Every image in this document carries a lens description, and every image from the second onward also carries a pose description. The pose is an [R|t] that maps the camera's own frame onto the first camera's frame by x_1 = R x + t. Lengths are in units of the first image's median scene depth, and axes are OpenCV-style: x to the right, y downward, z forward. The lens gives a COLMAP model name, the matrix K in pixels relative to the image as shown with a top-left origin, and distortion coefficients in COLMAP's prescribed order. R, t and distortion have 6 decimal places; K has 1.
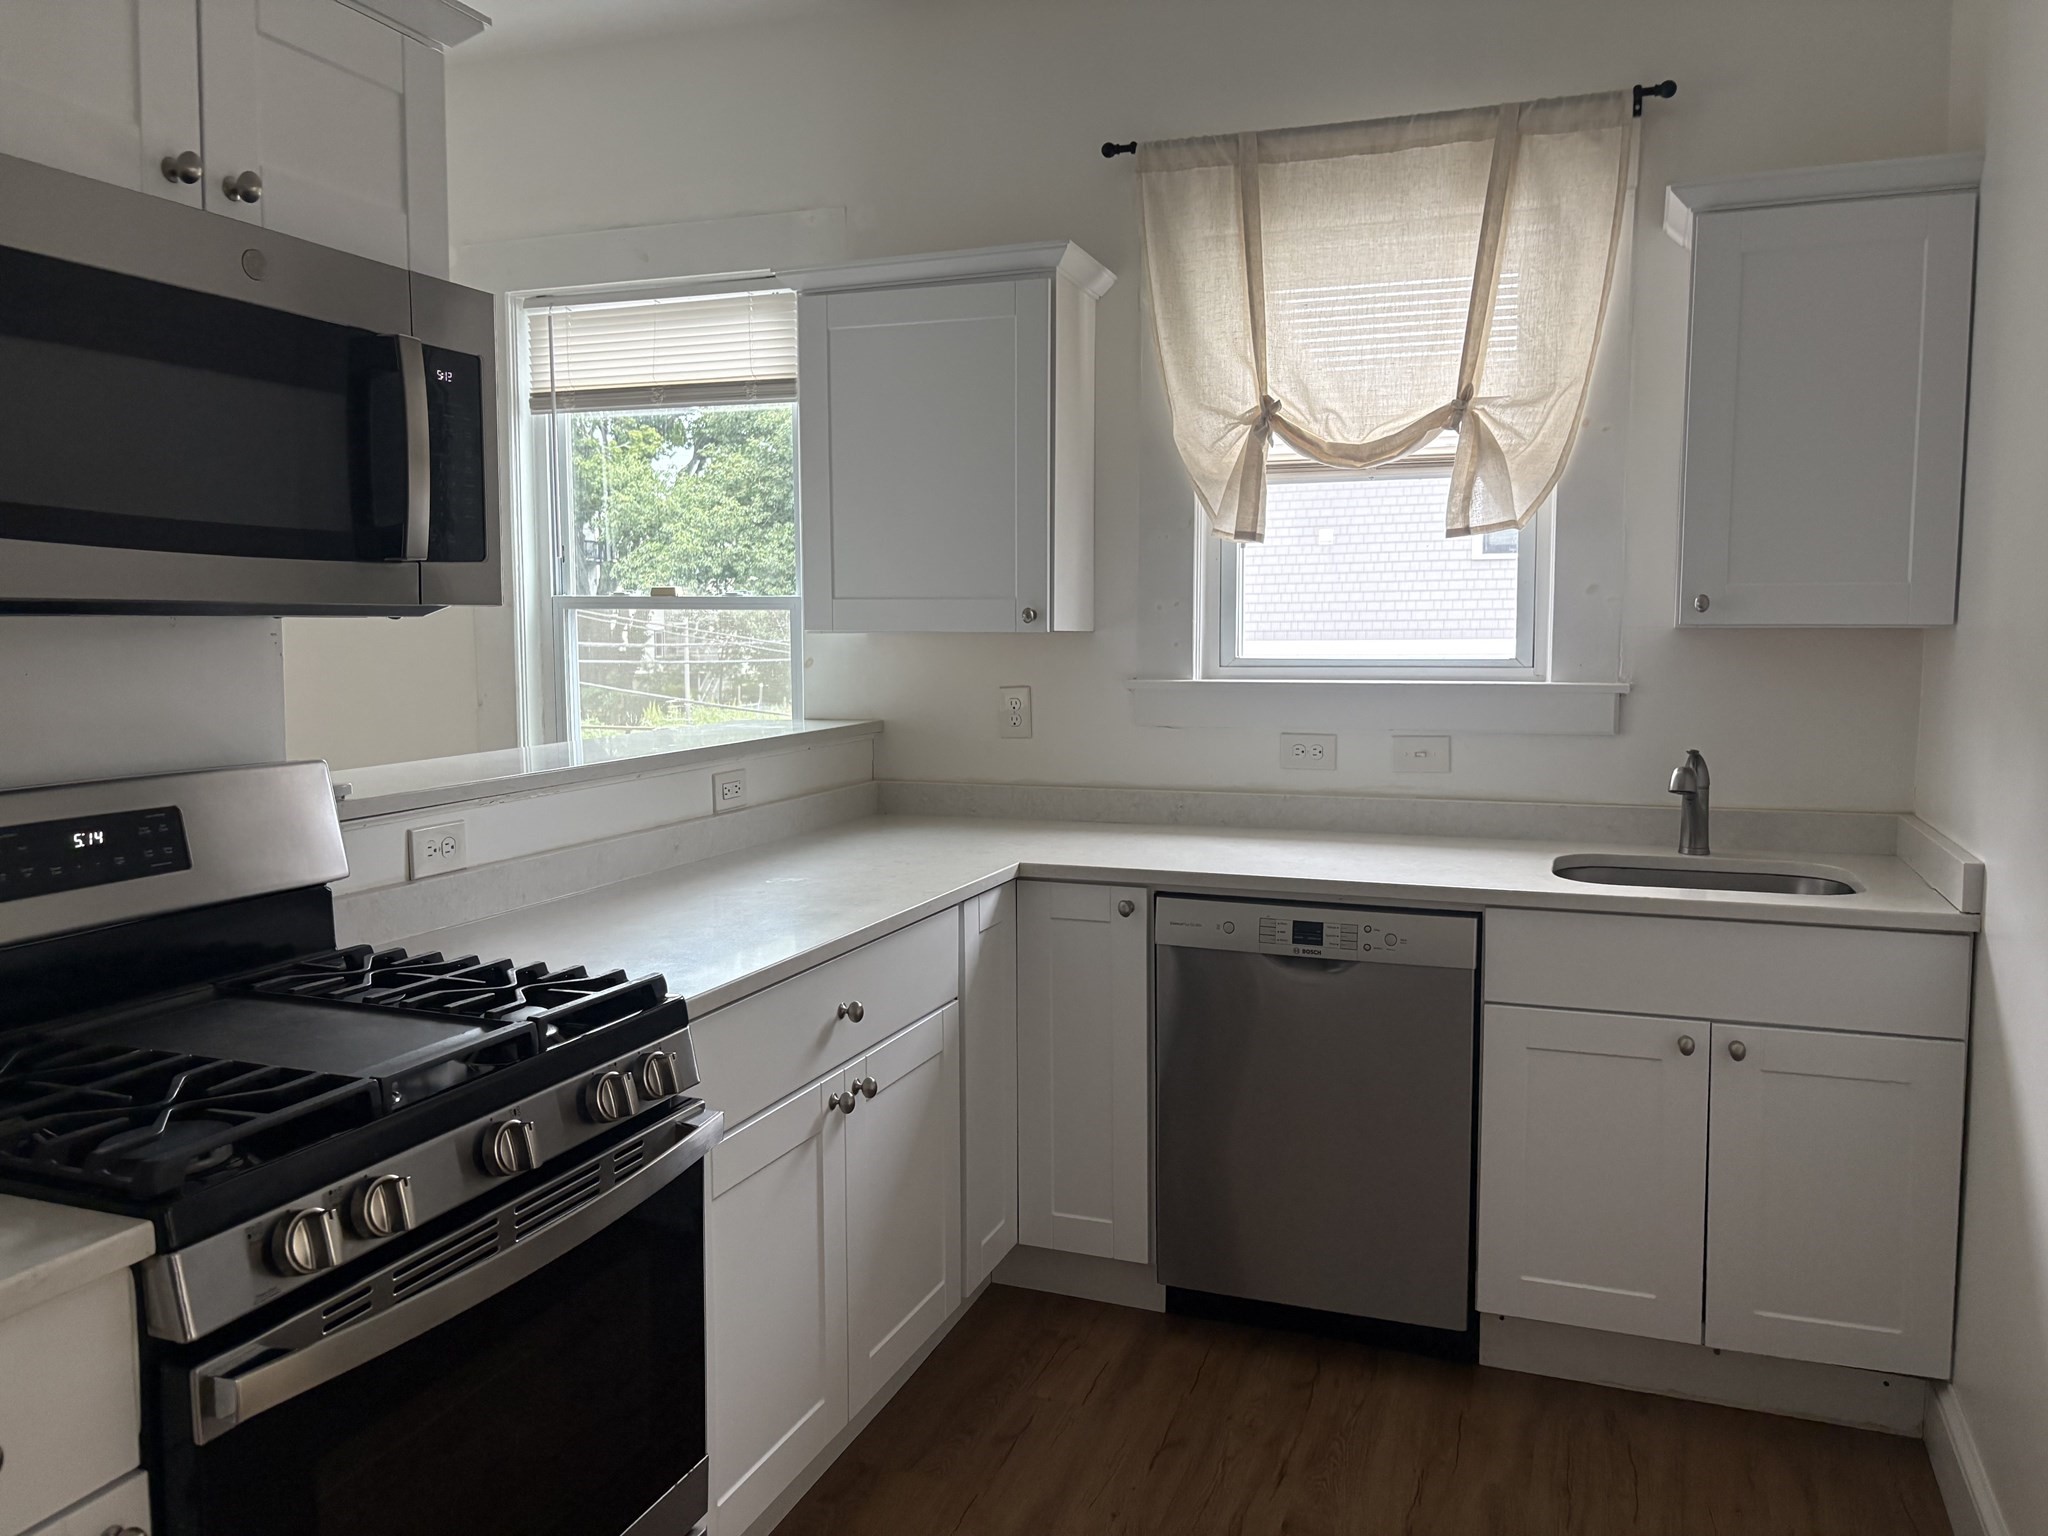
lens RADIAL K [[1552.5, 0, 1022.6], [0, 1552.5, 753.3], [0, 0, 1]] dist [0.034482, -0.034073]
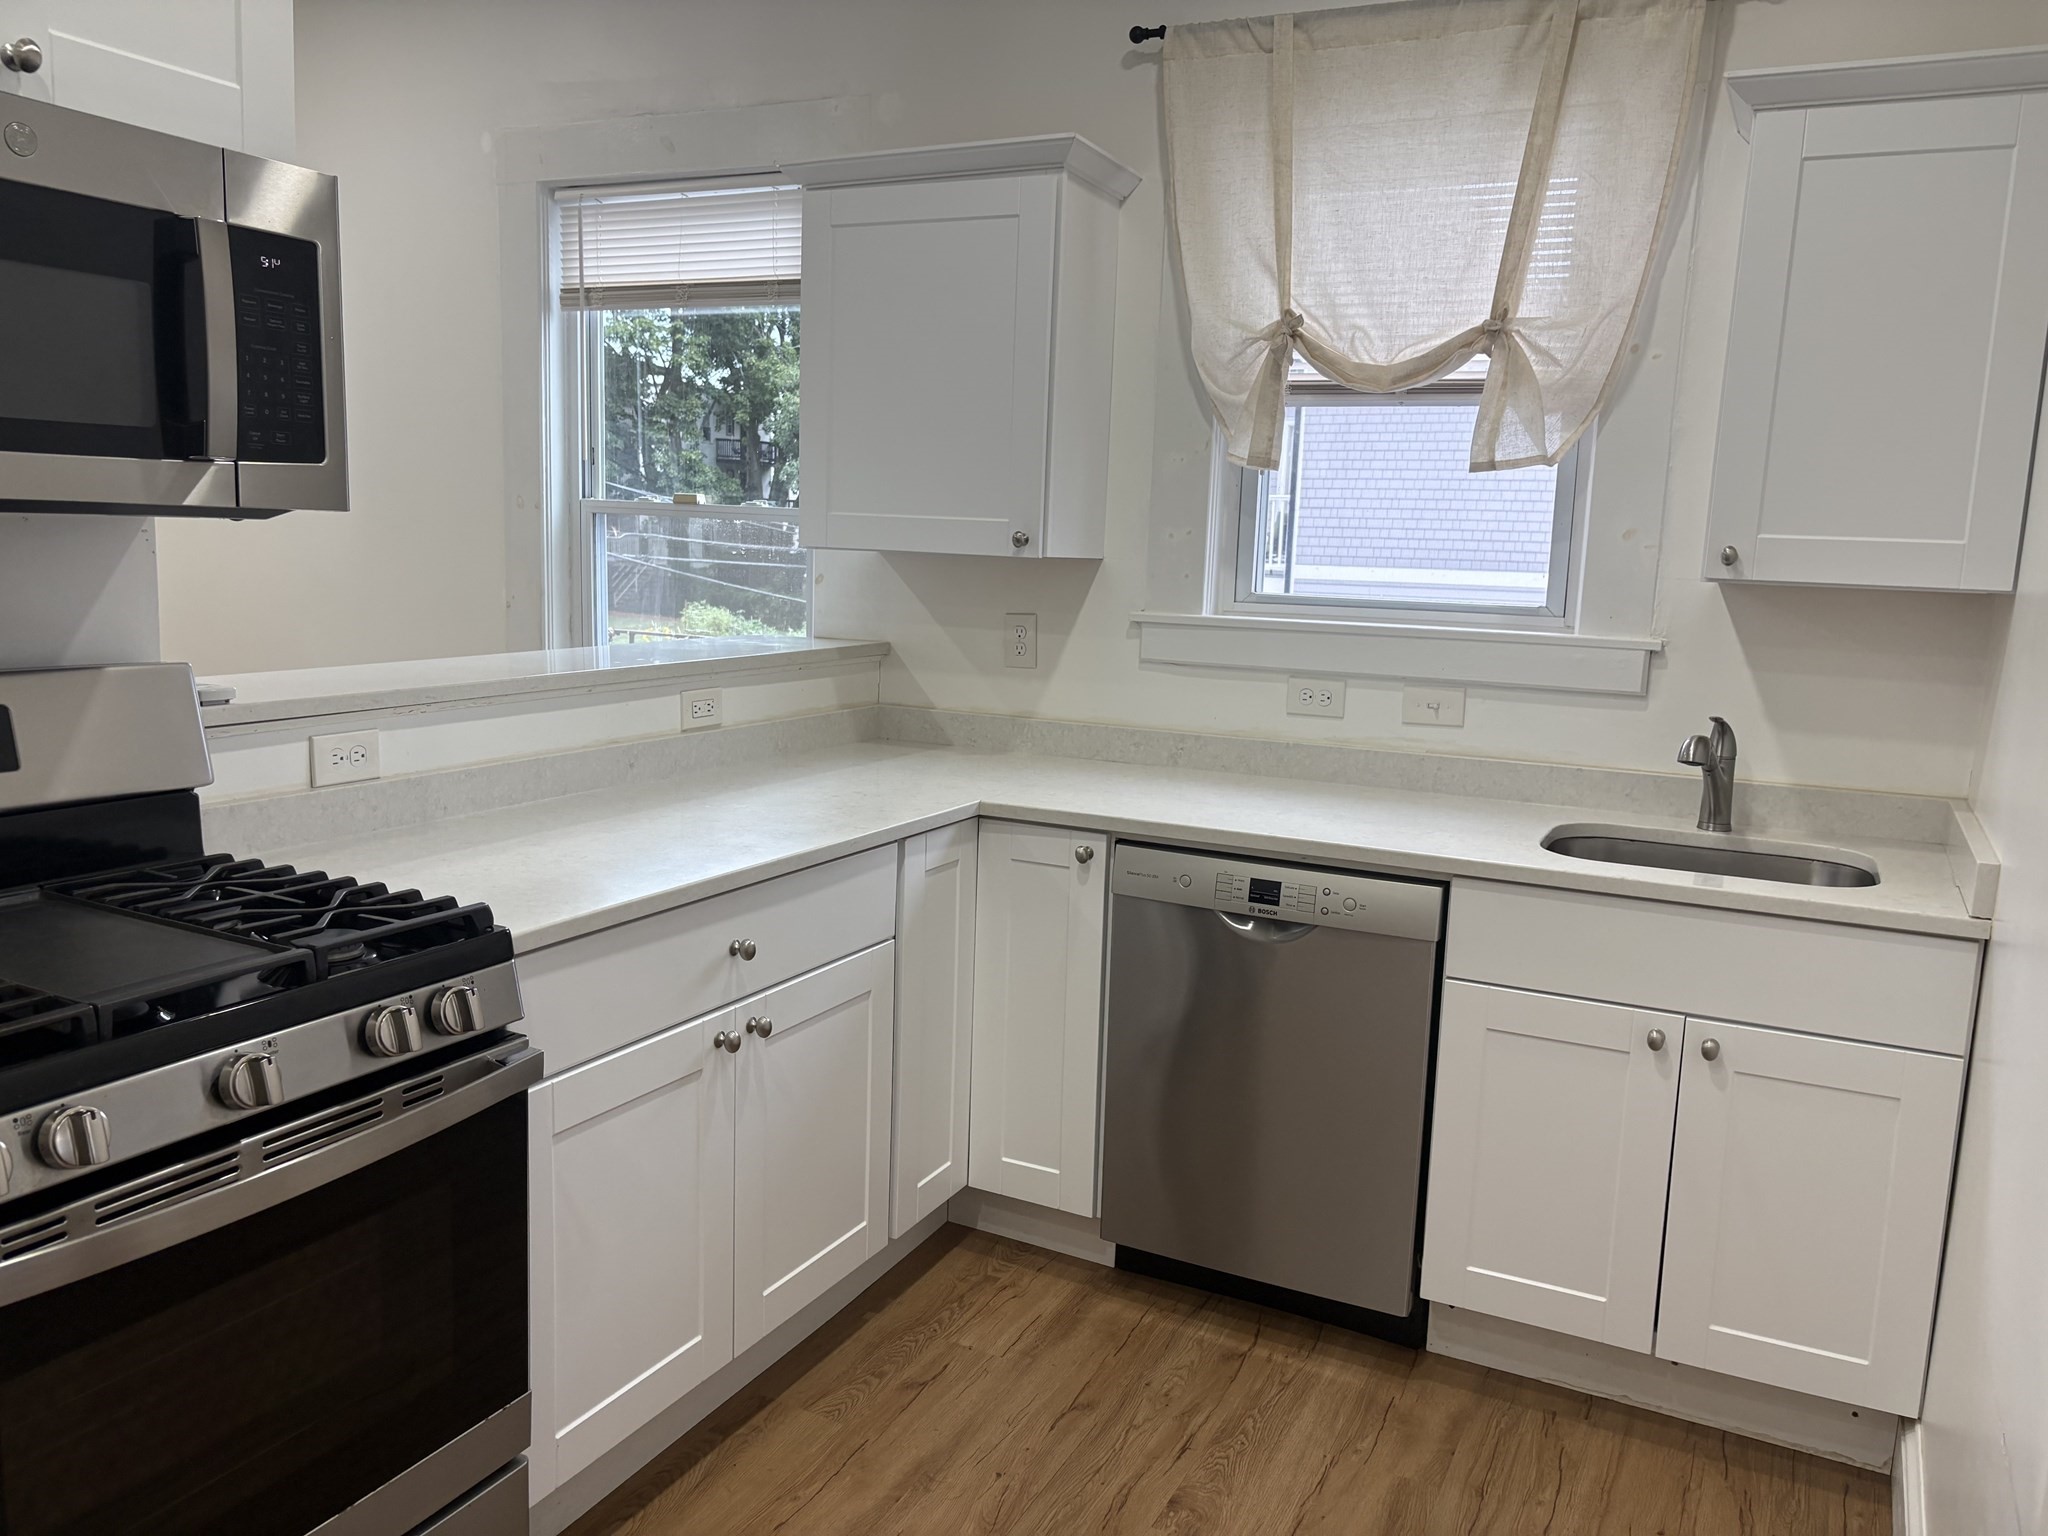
lens RADIAL K [[1552.5, 0, 1031.4], [0, 1552.5, 782.7], [0, 0, 1]] dist [0.034482, -0.034073]
pose [[0.994017, 0.052951, -0.095534, 0.138690], [-0.046019, 0.996243, 0.073359, -0.013966], [0.099060, -0.068524, 0.992719, 0.060423]]
